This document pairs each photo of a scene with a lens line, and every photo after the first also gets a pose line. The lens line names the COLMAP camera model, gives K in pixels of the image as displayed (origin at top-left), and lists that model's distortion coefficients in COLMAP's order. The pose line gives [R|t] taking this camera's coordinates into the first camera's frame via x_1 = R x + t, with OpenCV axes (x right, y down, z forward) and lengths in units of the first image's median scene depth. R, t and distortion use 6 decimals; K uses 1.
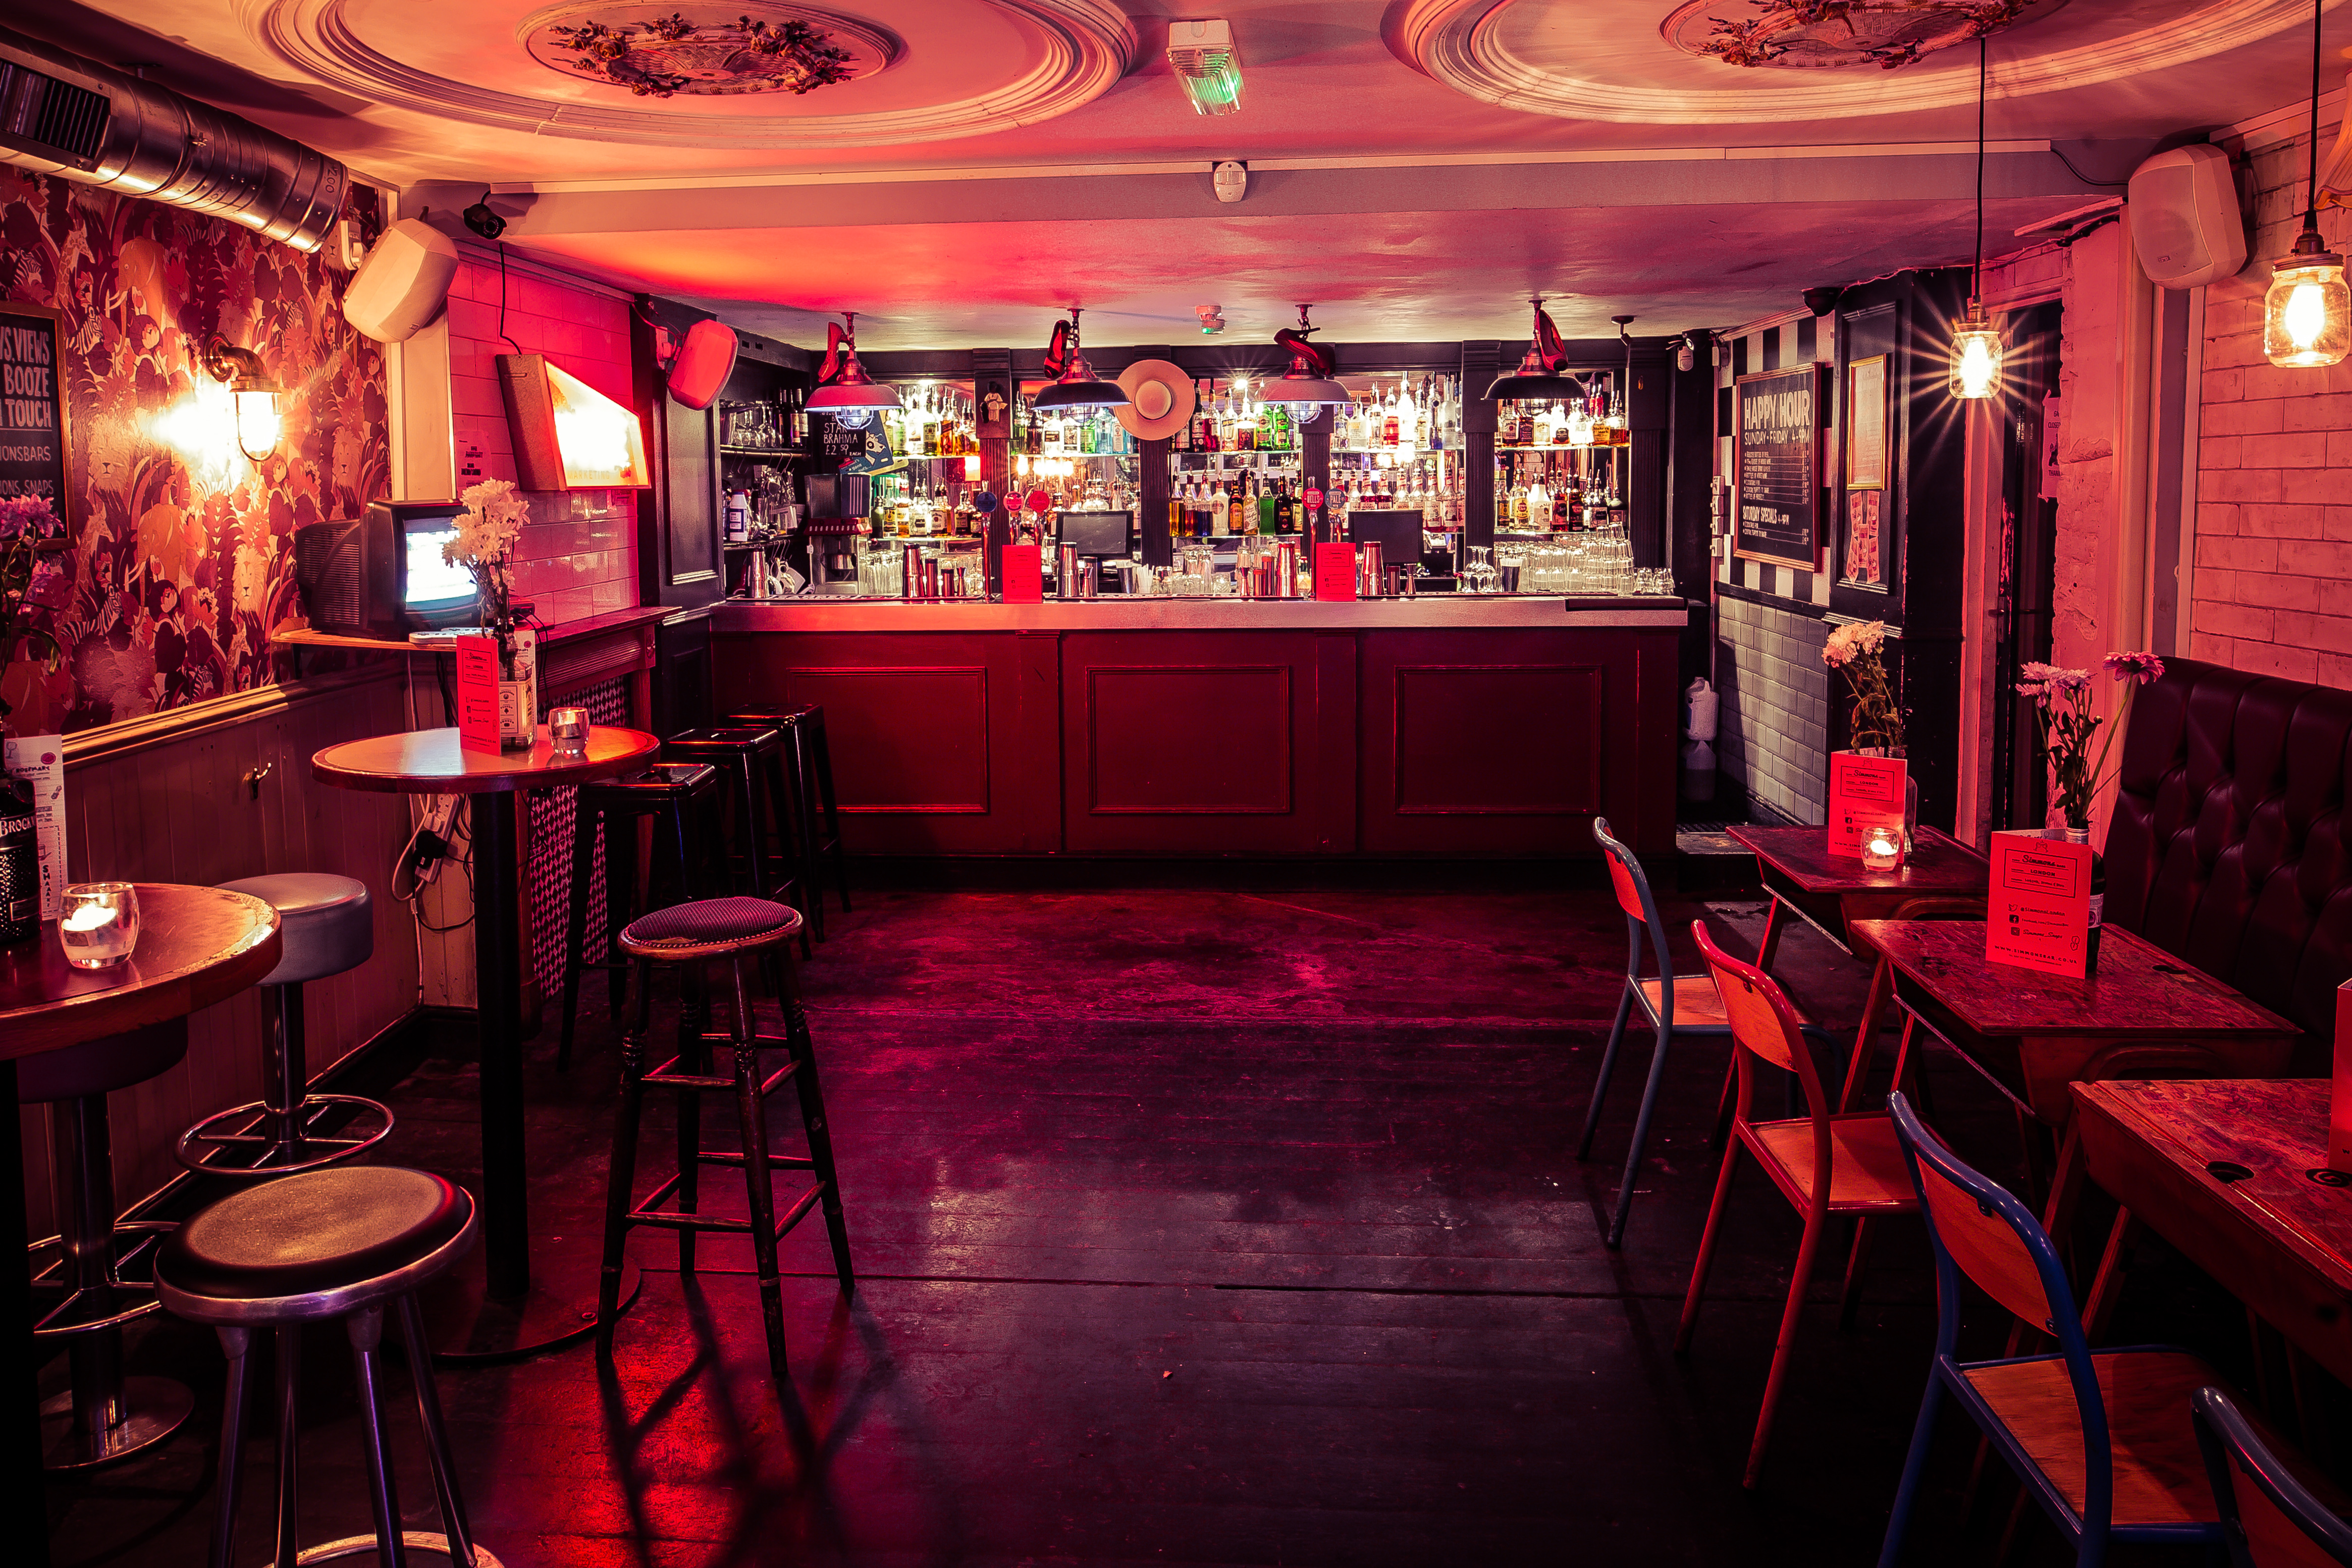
lens RADIAL K [[1654.6, 0, 1163.6], [0, 1654.6, 608.7], [0, 0, 1]] dist [-0.002758, -0.001557]
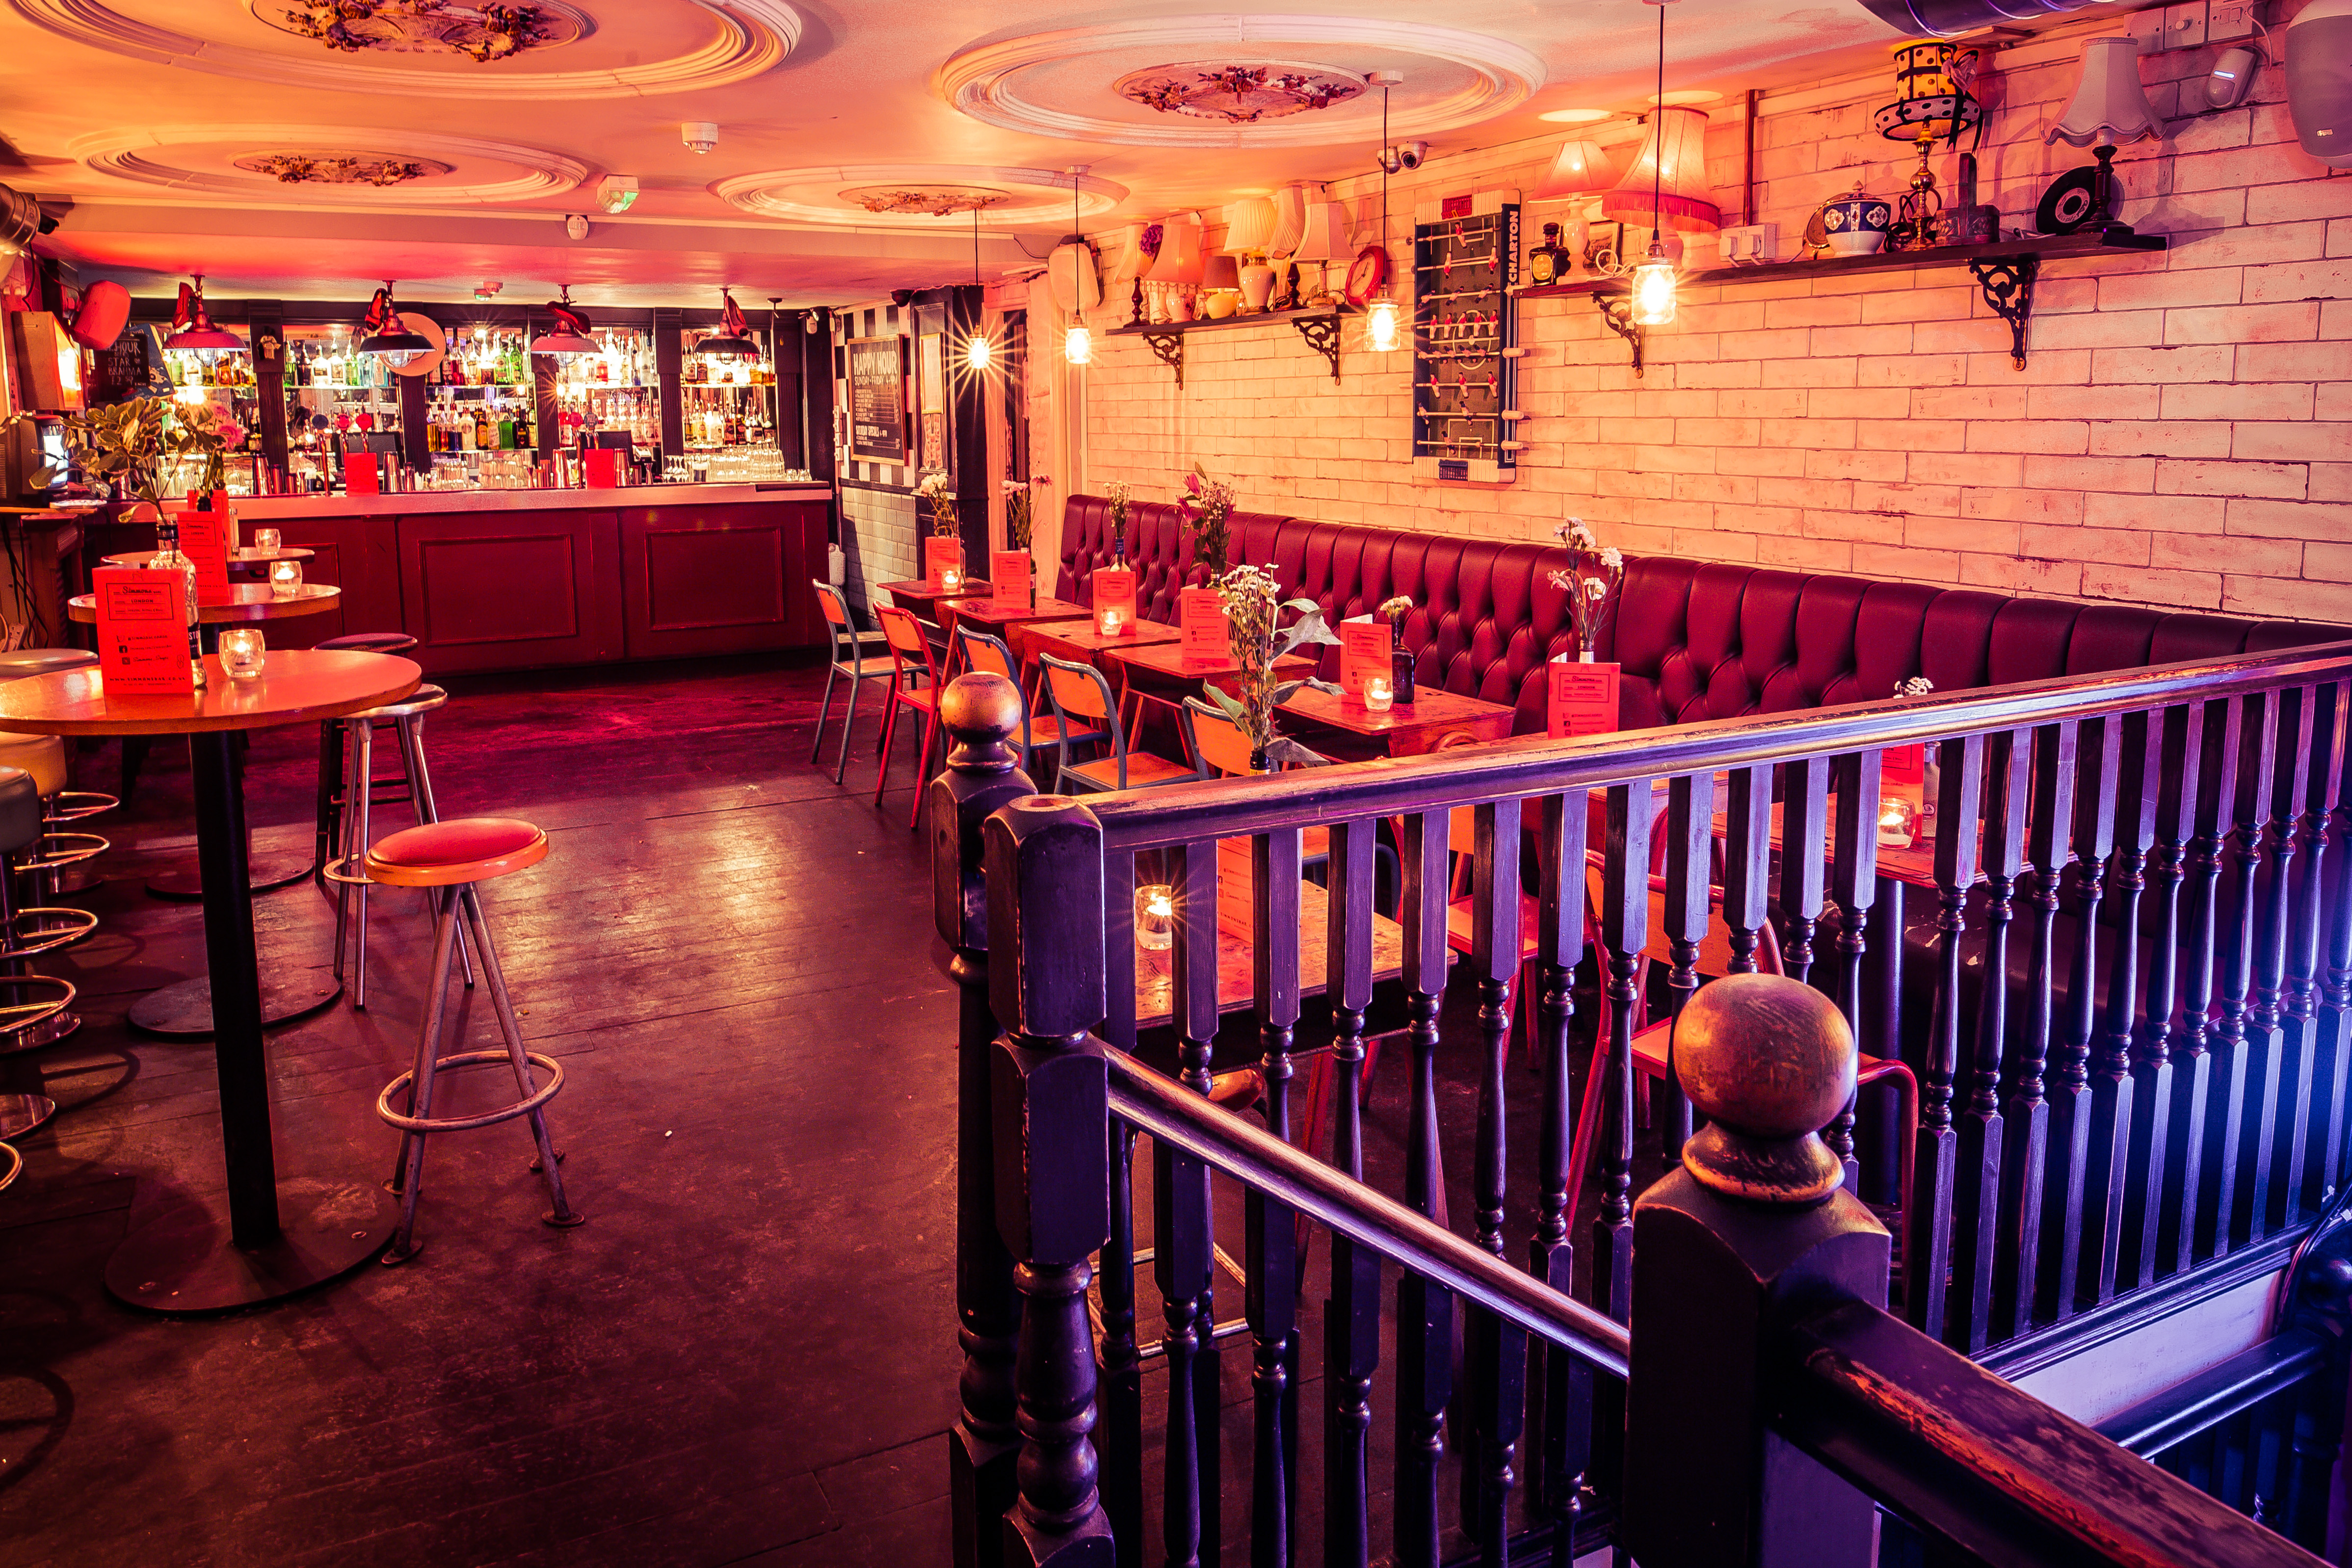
lens RADIAL K [[1654.8, 0, 1163.6], [0, 1654.8, 608.7], [0, 0, 1]] dist [-0.002758, -0.001557]
pose [[0.855405, -0.058304, 0.514668, -0.225012], [0.038462, 0.998051, 0.049139, 0.047168], [-0.516530, -0.022238, 0.855980, -0.505500]]
